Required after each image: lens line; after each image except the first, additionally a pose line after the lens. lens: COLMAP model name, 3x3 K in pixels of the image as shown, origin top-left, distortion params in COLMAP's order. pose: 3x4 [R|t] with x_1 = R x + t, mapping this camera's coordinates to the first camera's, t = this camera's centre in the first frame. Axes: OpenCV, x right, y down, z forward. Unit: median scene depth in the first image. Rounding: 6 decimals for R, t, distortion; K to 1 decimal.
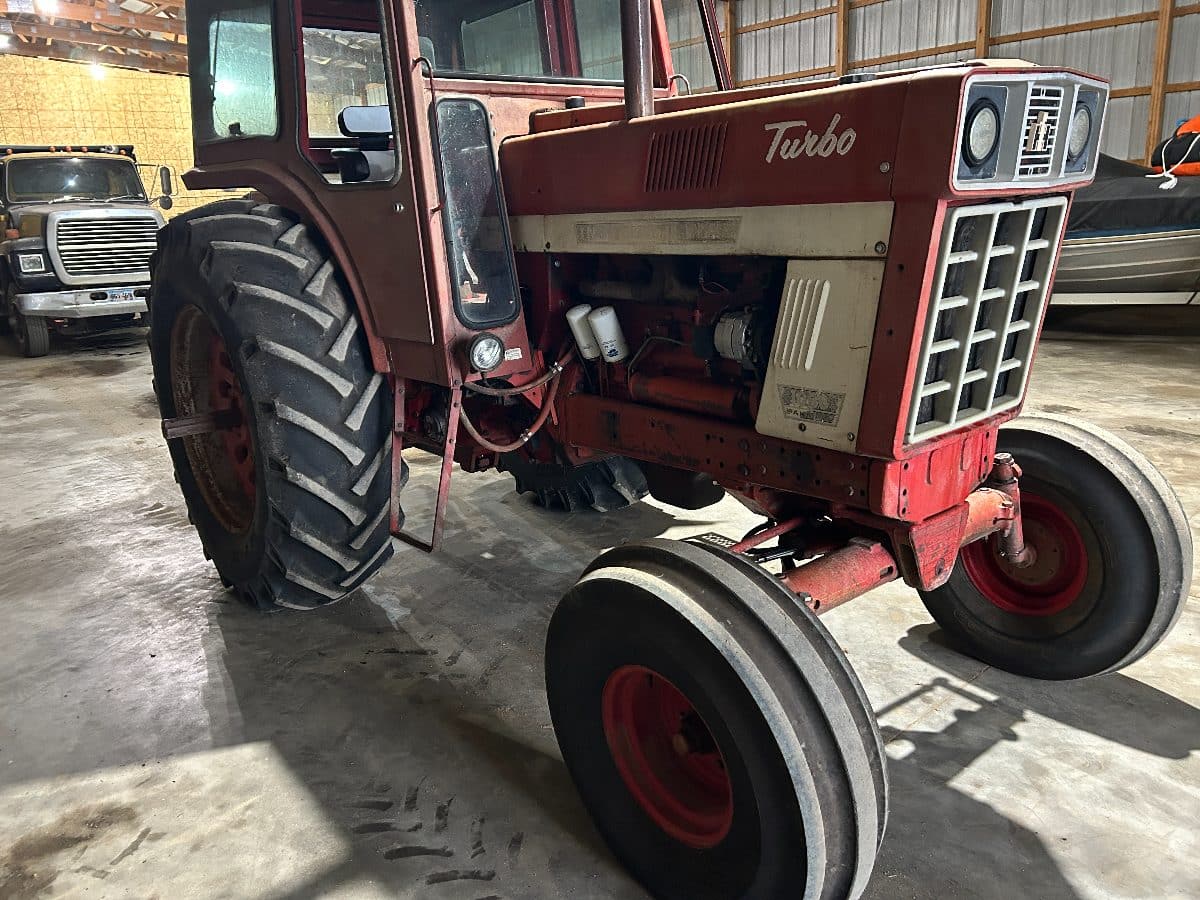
lens RADIAL K [[896.0, 0, 595.8], [0, 896.0, 462.8], [0, 0, 1]] dist [0.071311, -0.091140]
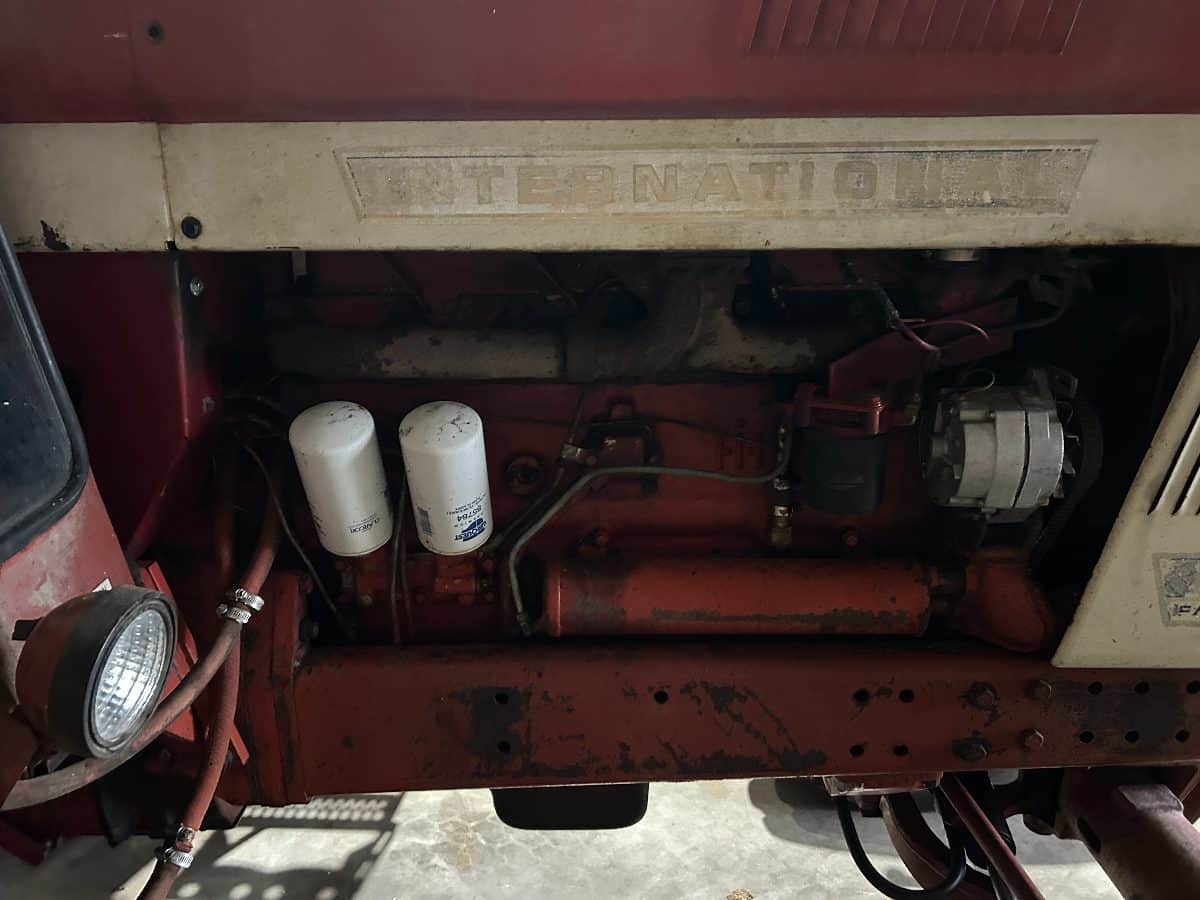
lens RADIAL K [[915.2, 0, 604.4], [0, 915.2, 451.5], [0, 0, 1]] dist [0.013295, -0.002466]
pose [[0.632766, -0.193504, 0.749776, -0.189792], [0.191142, 0.977342, 0.090923, -0.157916], [-0.750381, 0.085781, 0.655415, 0.651872]]
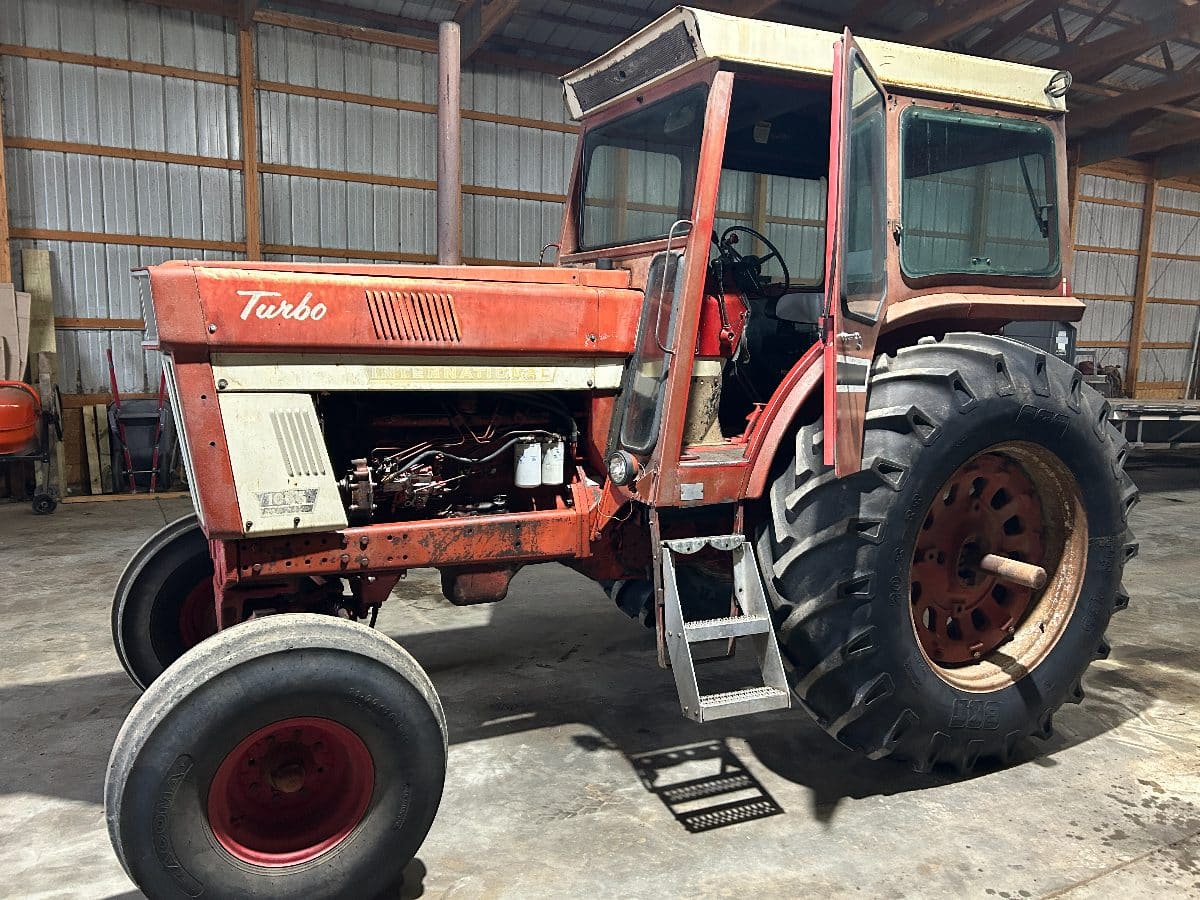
lens RADIAL K [[906.1, 0, 599.2], [0, 906.1, 460.0], [0, 0, 1]] dist [0.079491, -0.110833]
pose [[-0.216955, 0.179074, -0.959616, 1.113926], [-0.281236, 0.929885, 0.237109, -0.429479], [0.934792, 0.321321, -0.151381, 1.226946]]
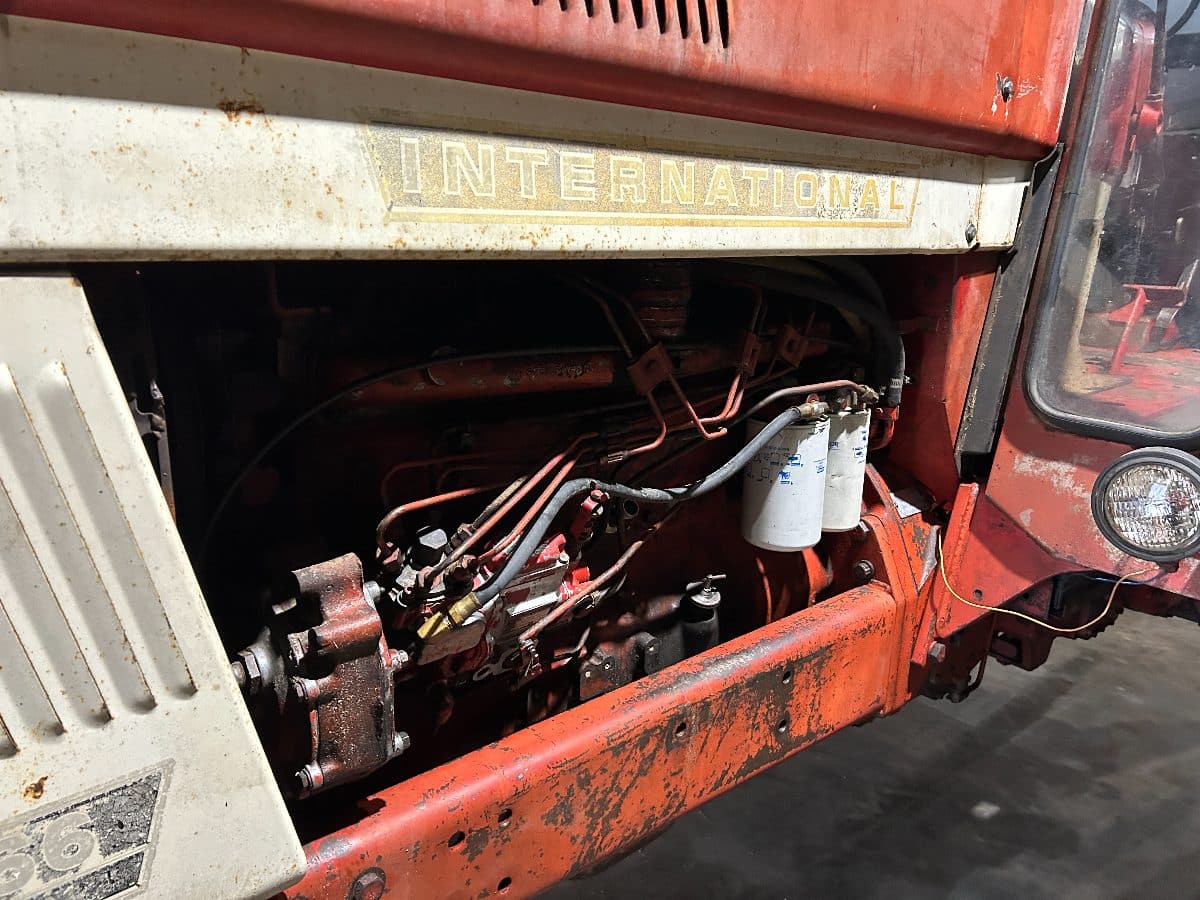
lens RADIAL K [[909.8, 0, 605.4], [0, 909.8, 450.6], [0, 0, 1]] dist [0.072250, -0.093274]
pose [[0.035376, 0.305104, -0.951662, 0.447003], [-0.312508, 0.907880, 0.279451, -0.237446], [0.949256, 0.287516, 0.127465, 0.870050]]
